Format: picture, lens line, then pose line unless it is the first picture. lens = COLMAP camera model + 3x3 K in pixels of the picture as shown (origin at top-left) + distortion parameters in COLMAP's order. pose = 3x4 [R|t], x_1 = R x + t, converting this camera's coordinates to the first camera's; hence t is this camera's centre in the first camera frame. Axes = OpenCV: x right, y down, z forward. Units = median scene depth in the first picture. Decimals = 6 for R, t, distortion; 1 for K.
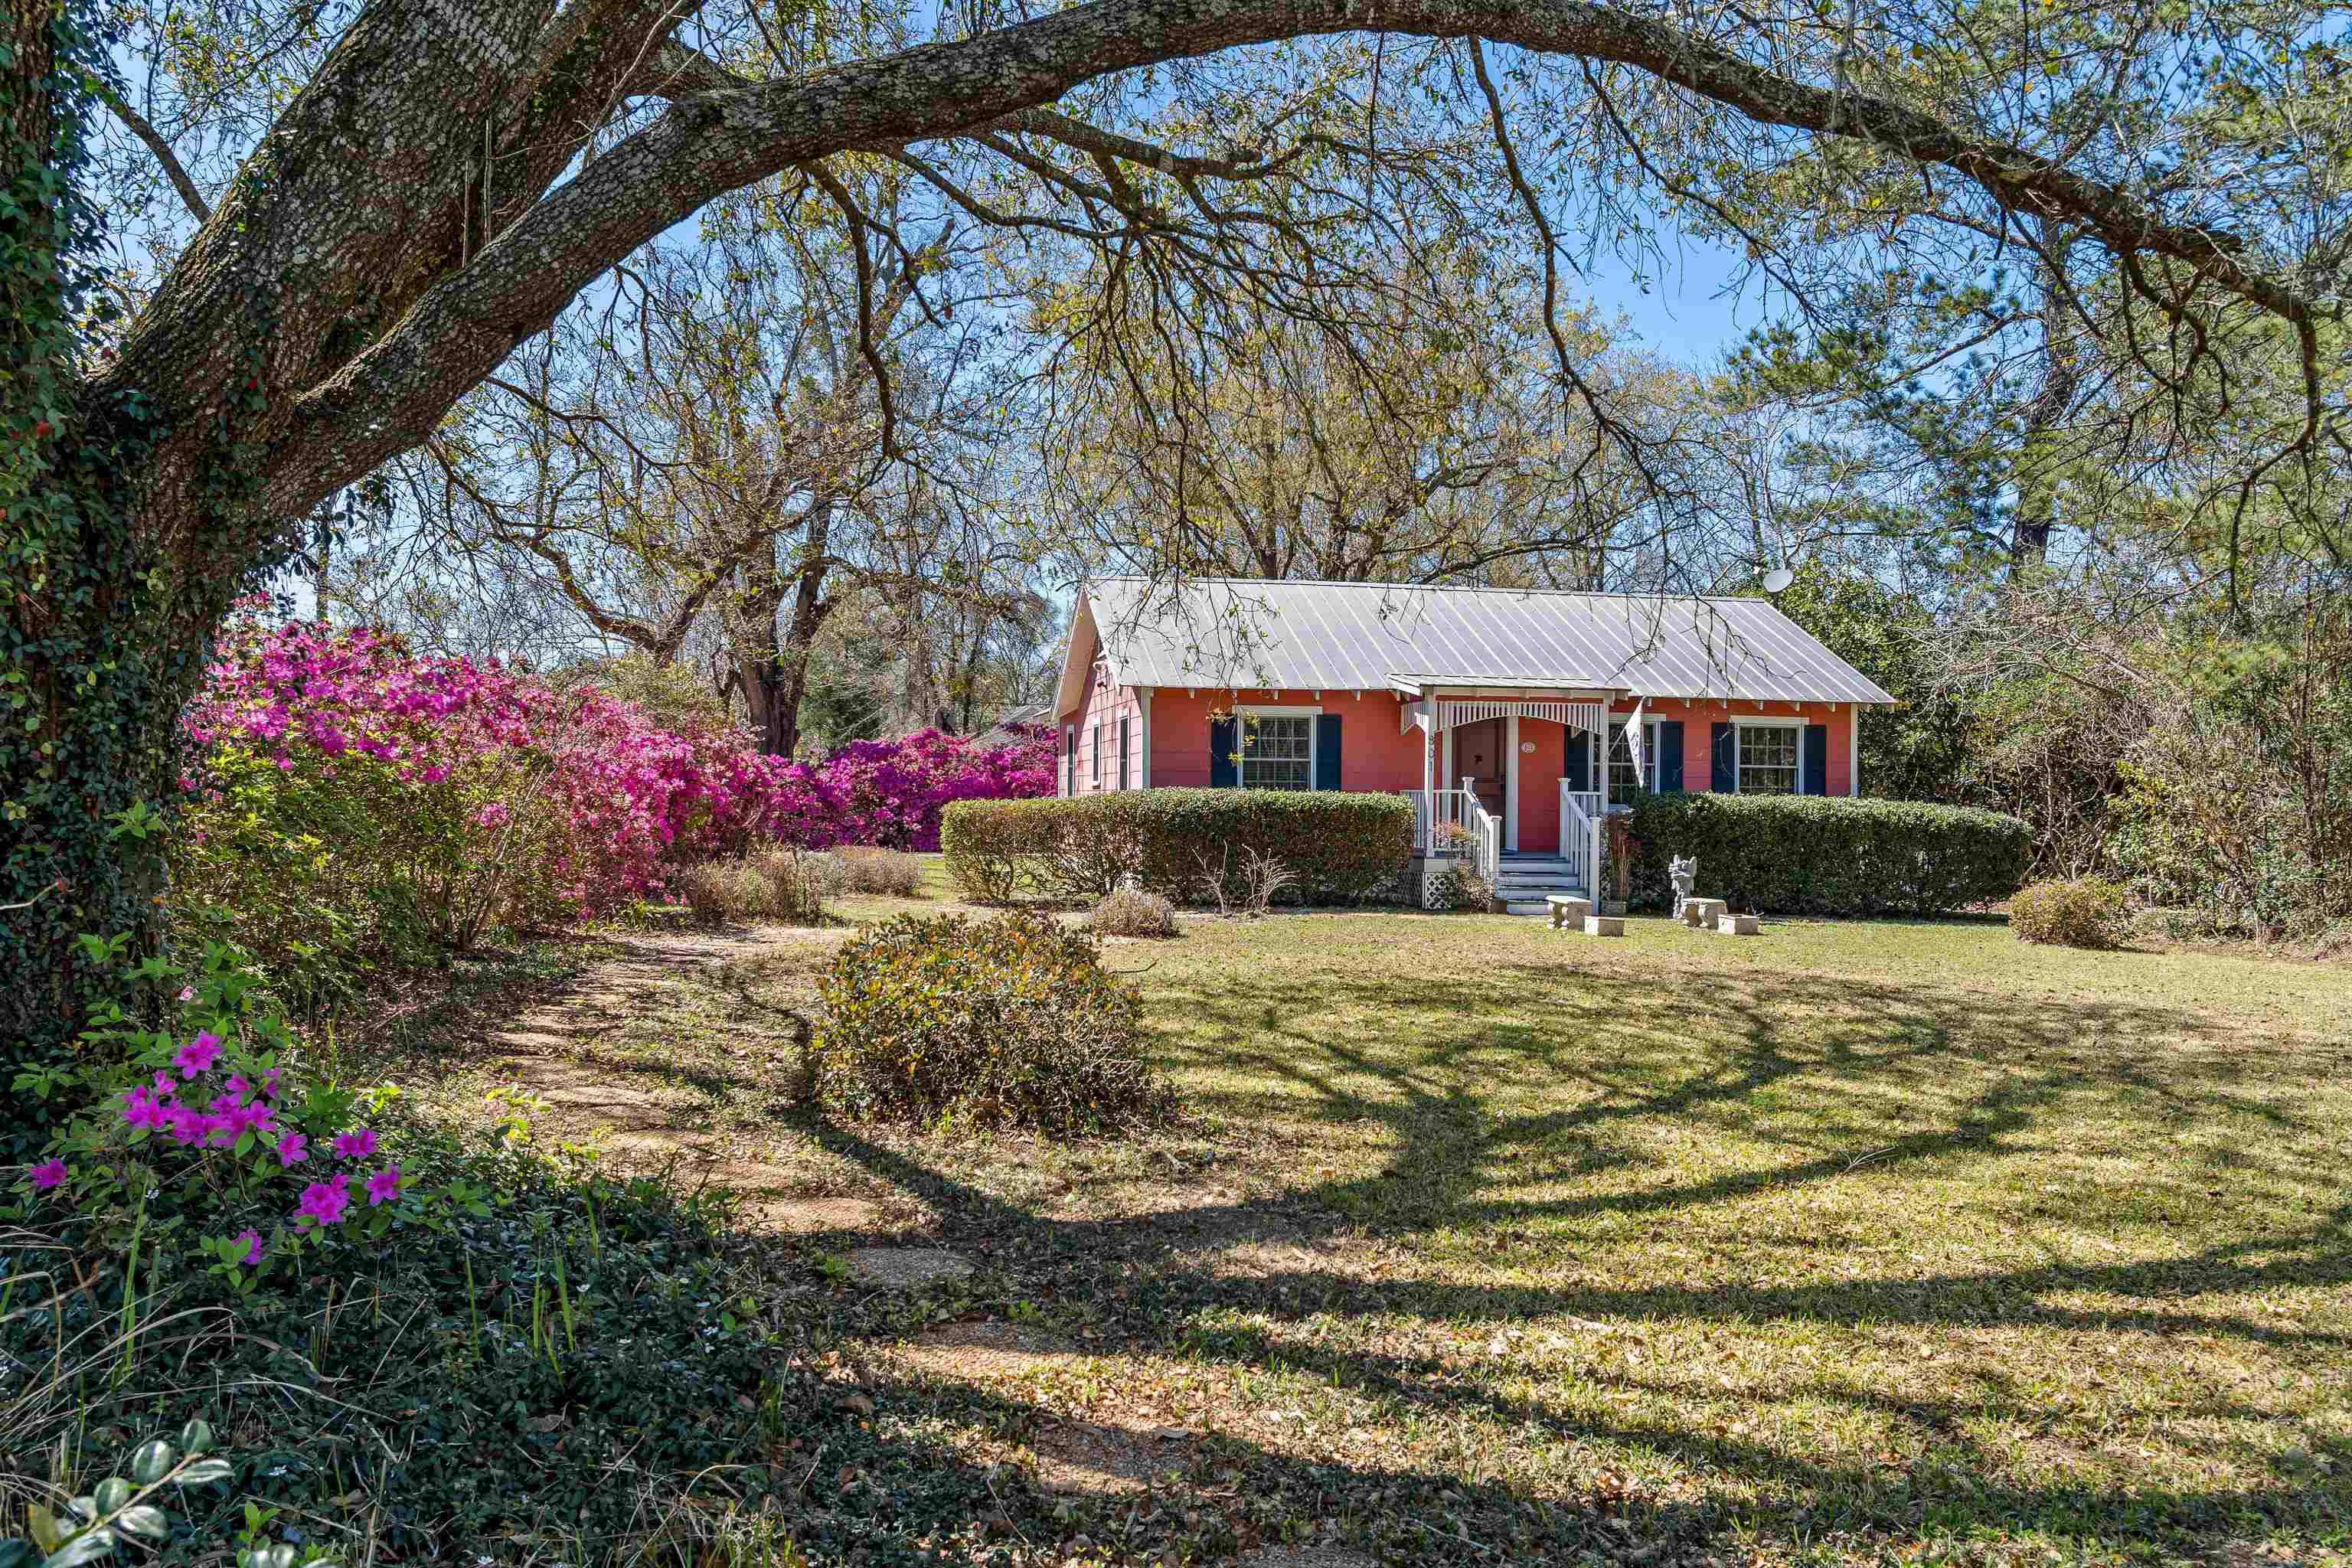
lens RADIAL K [[1848.8, 0, 1176.0], [0, 1848.8, 784.0], [0, 0, 1]] dist [-0.009010, -0.002990]
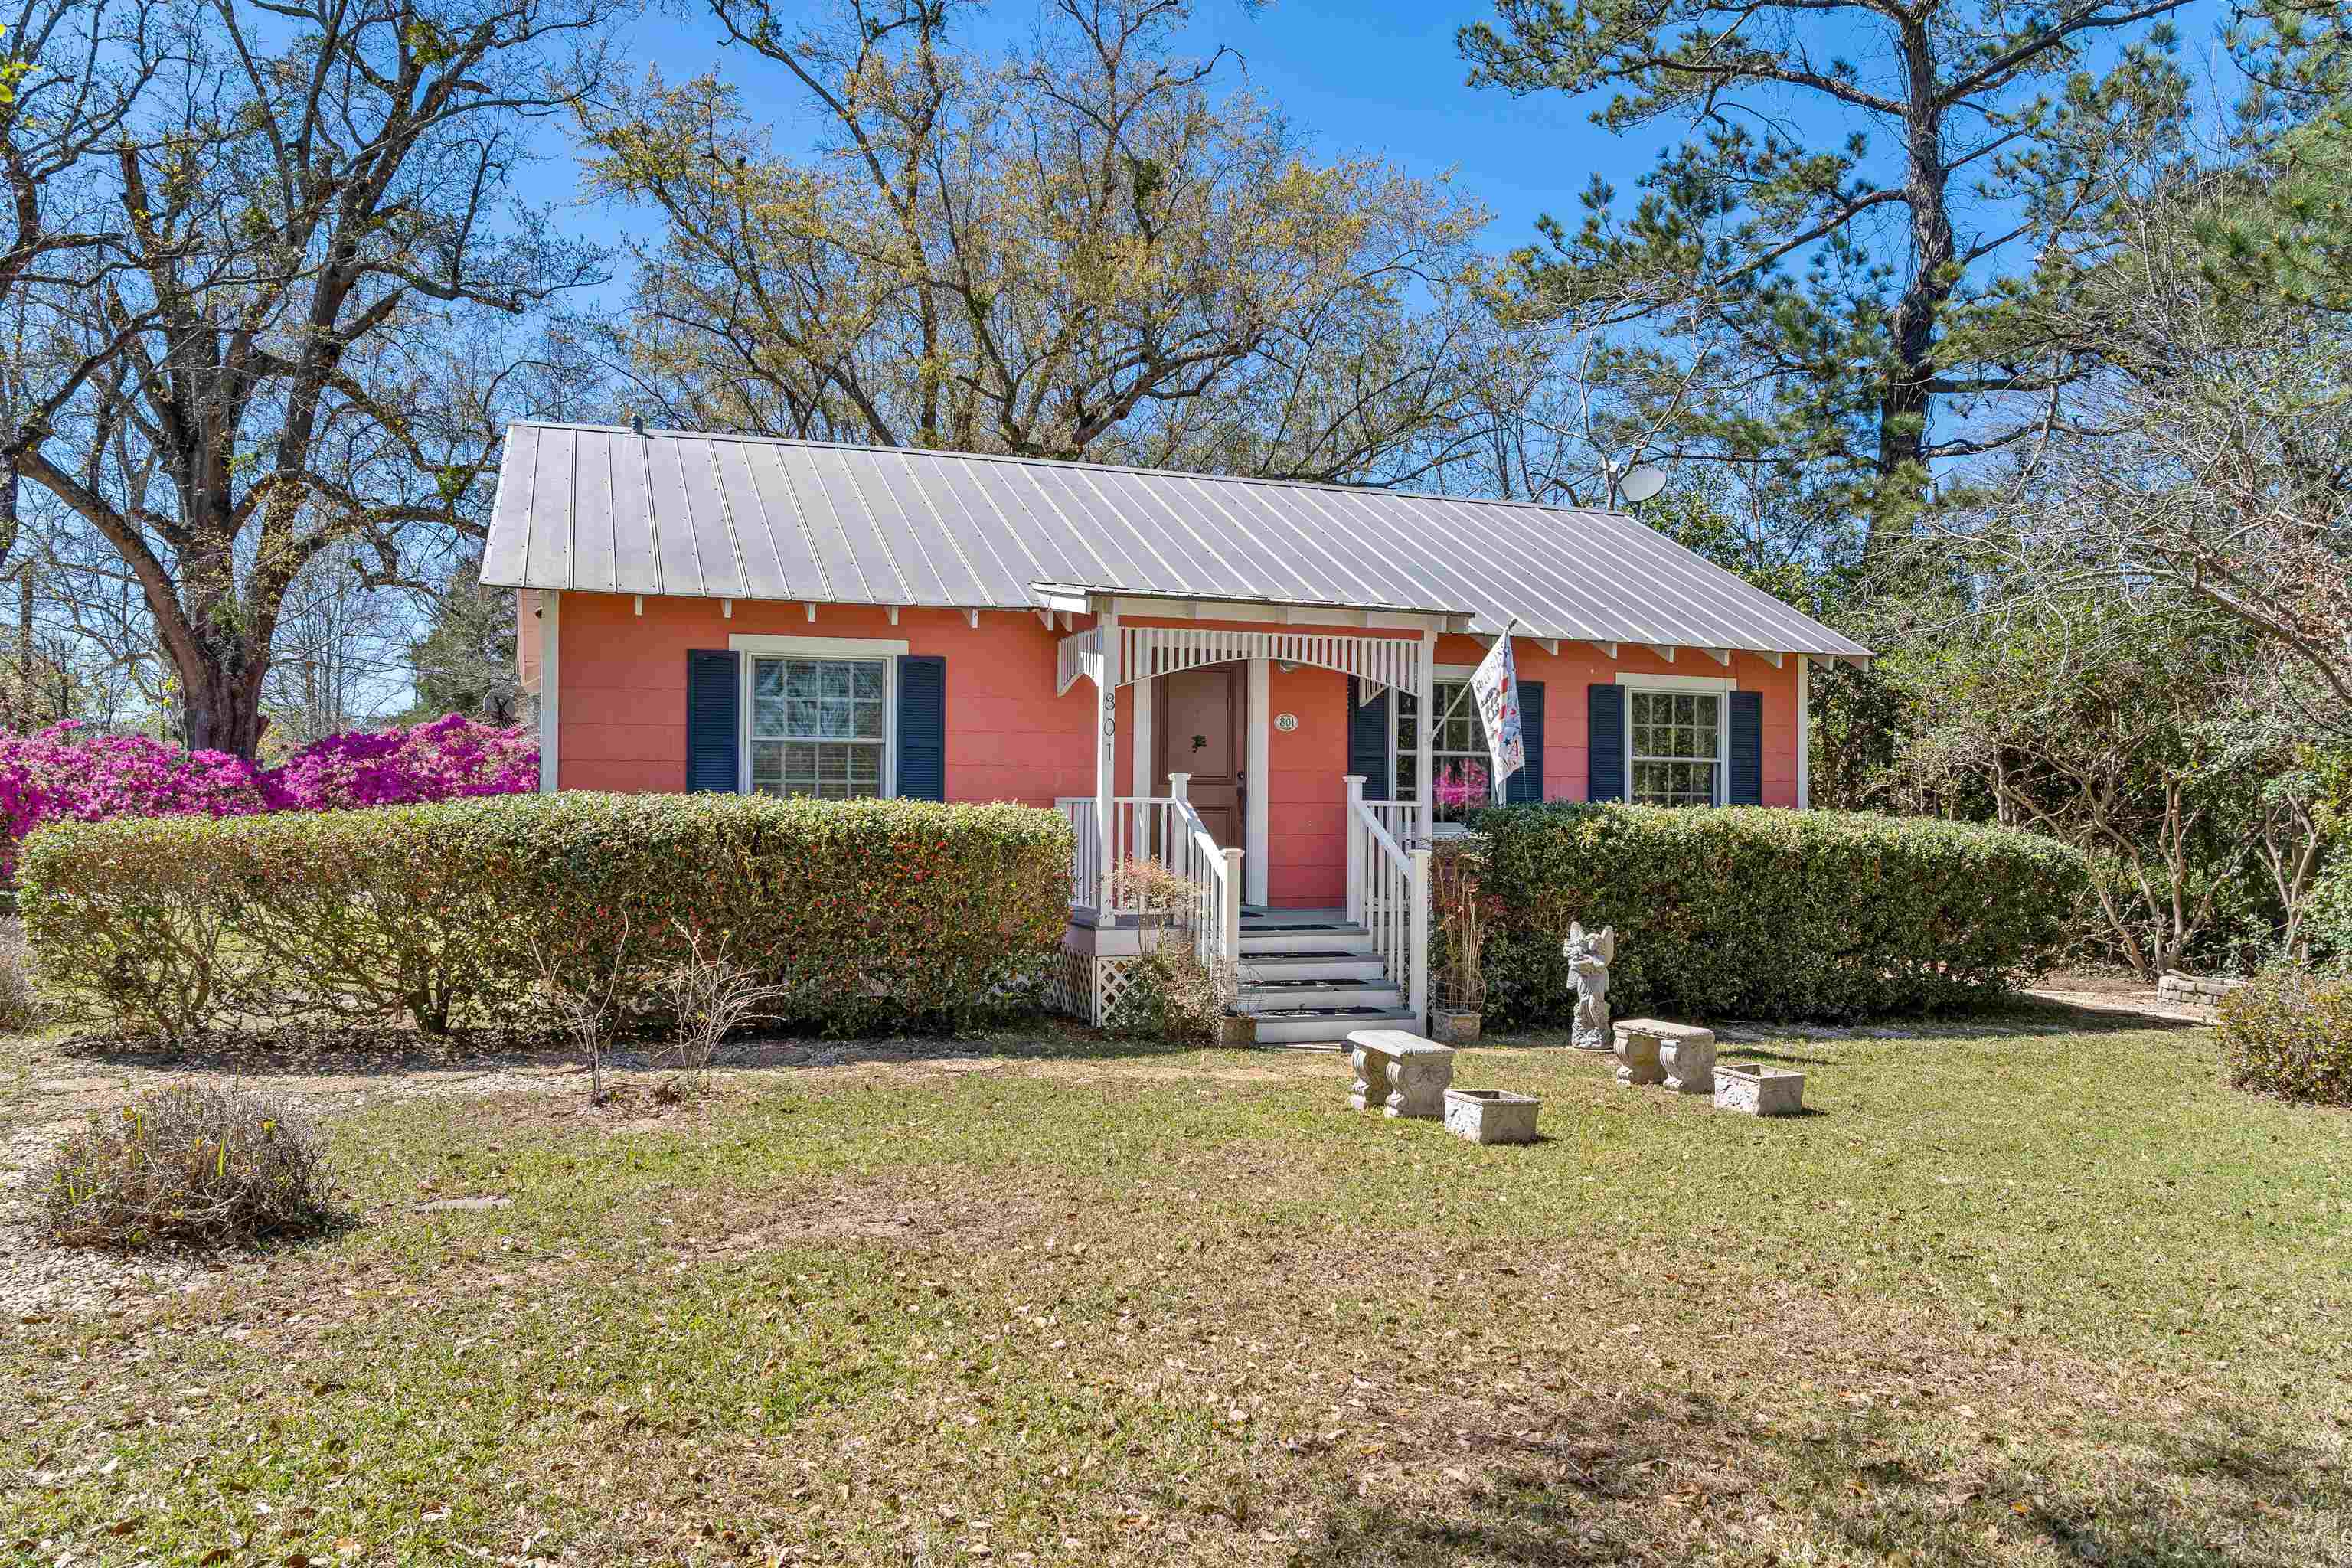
lens RADIAL K [[1672.6, 0, 1190.8], [0, 1672.6, 789.4], [0, 0, 1]] dist [-0.012587, -0.003048]
pose [[0.987403, 0.000803, 0.158223, 0.084221], [-0.000207, 0.999993, -0.003785, 0.002730], [-0.158225, 0.003705, 0.987396, 0.518901]]
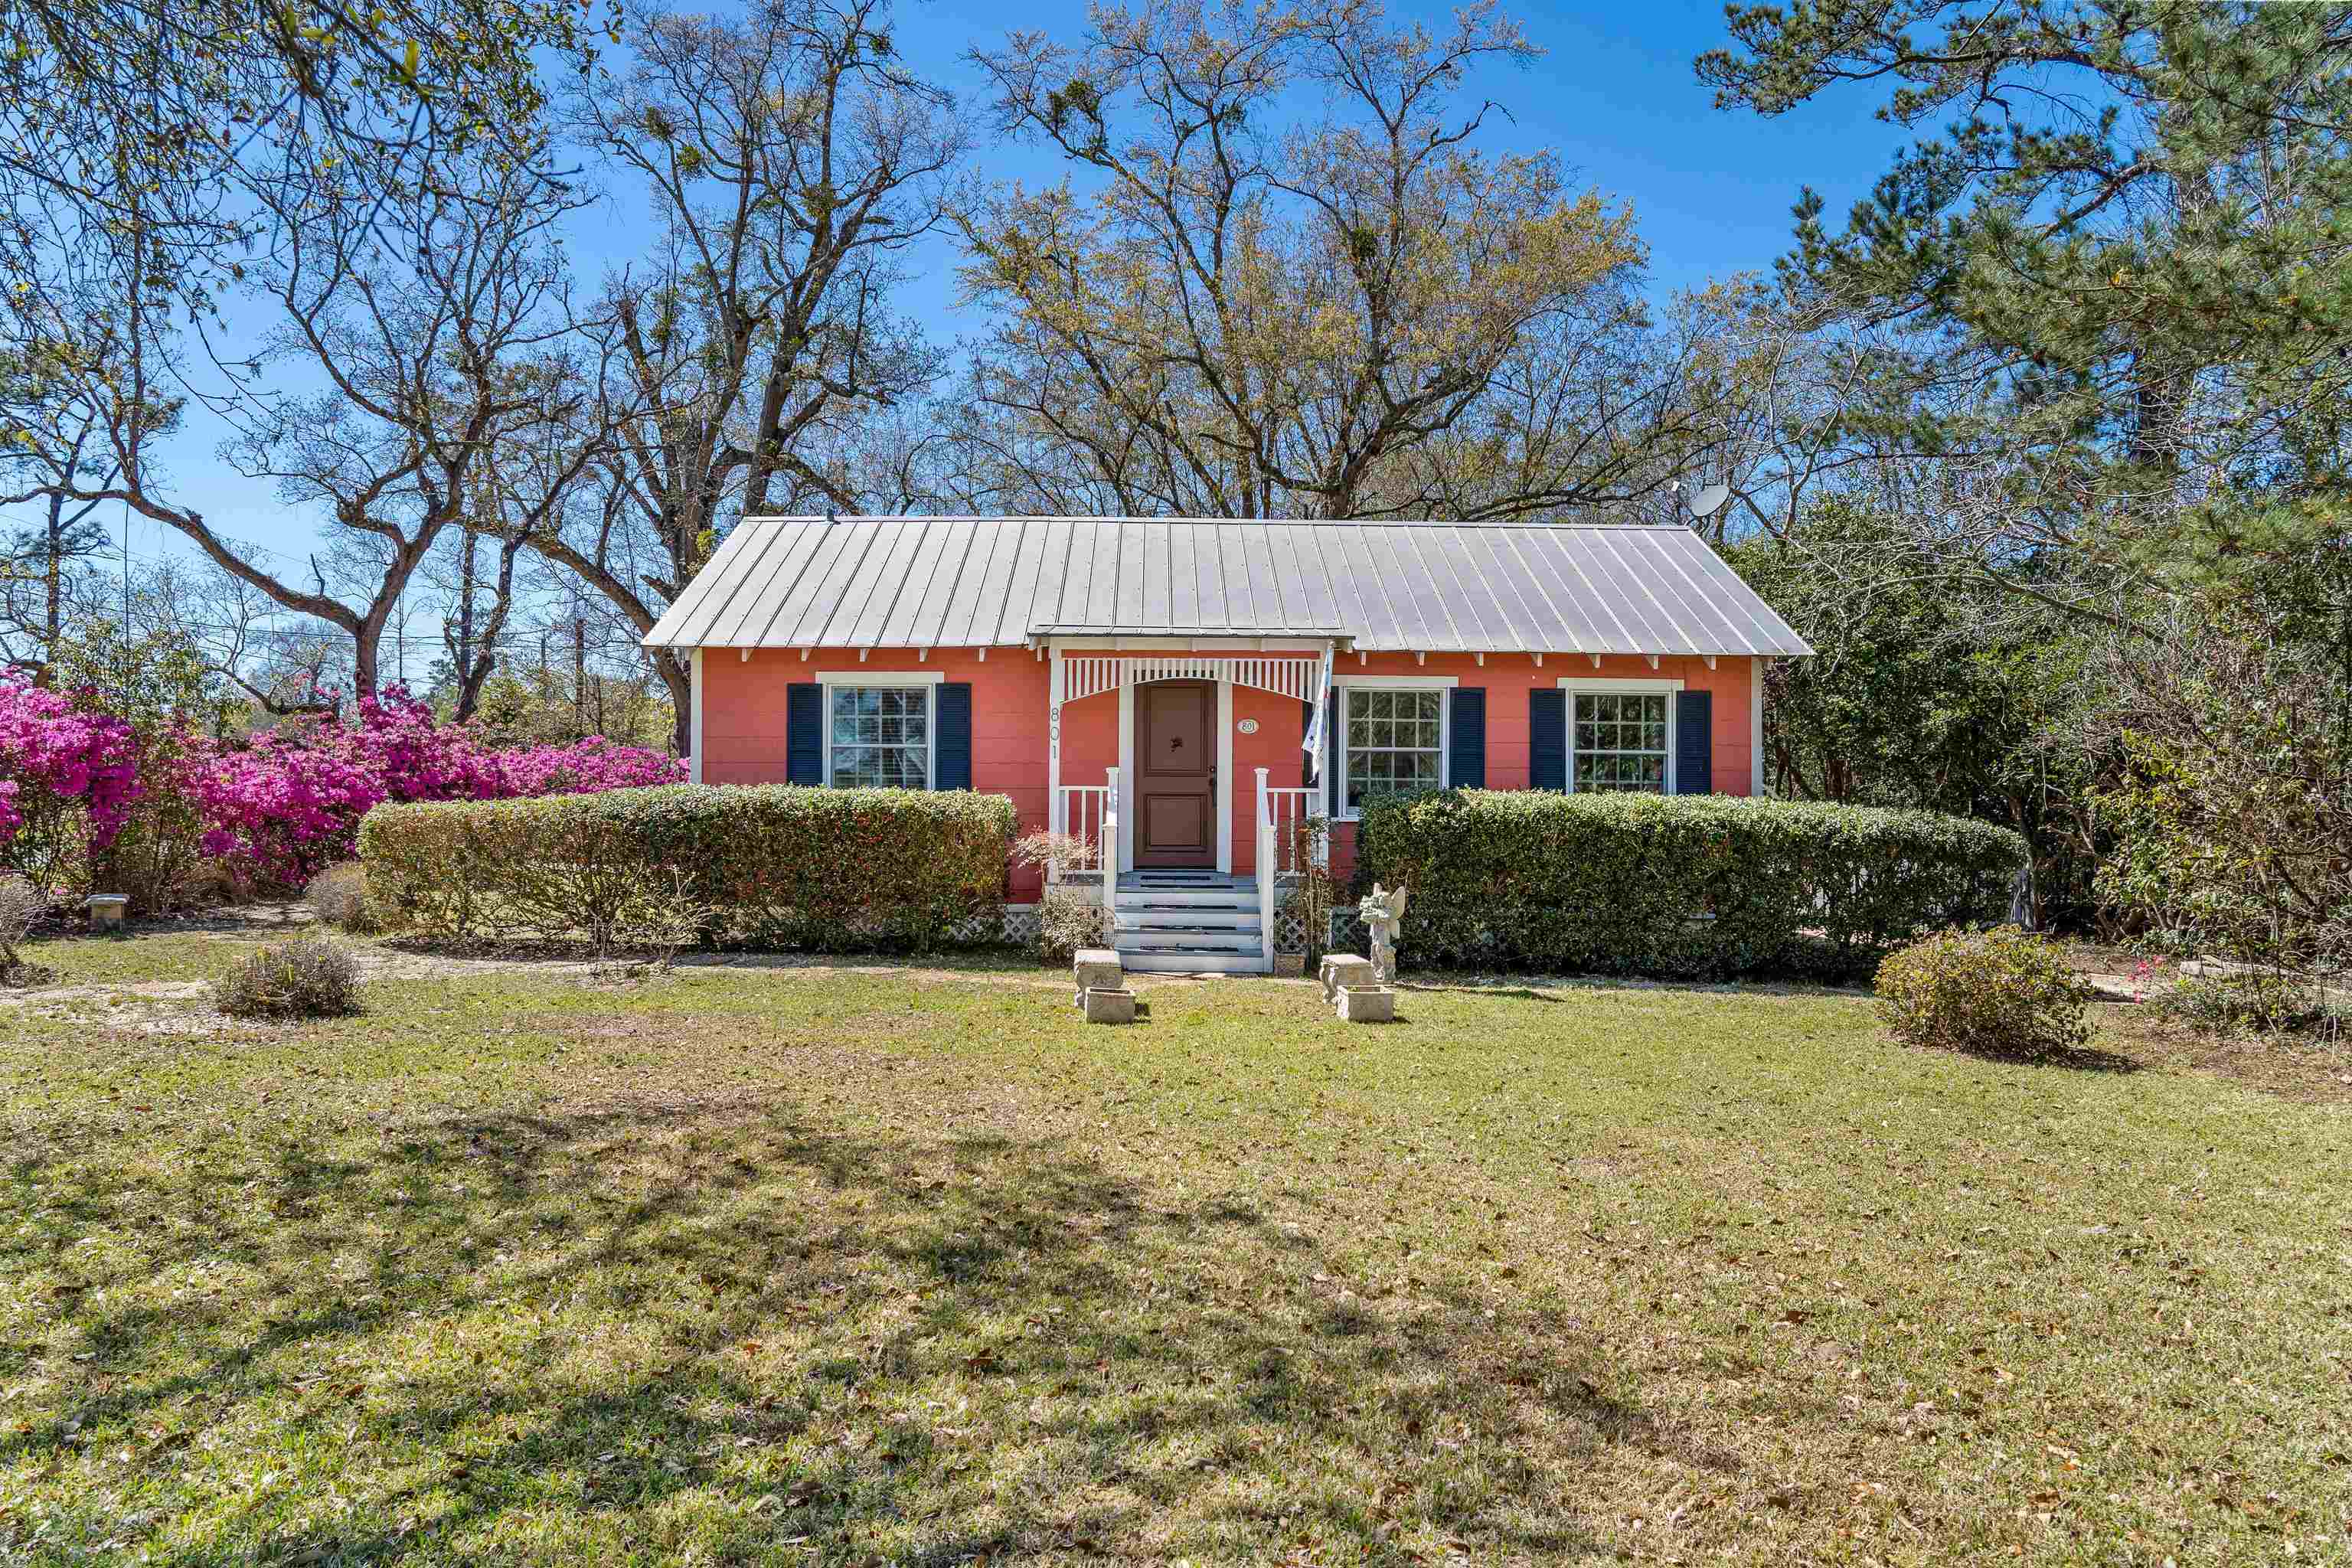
lens RADIAL K [[1672.6, 0, 1190.8], [0, 1672.6, 789.4], [0, 0, 1]] dist [-0.012587, -0.003048]
pose [[0.983244, -0.005334, -0.182214, 0.294382], [0.004146, 0.999968, -0.006899, 0.008658], [0.182245, 0.006028, 0.983235, 0.384195]]
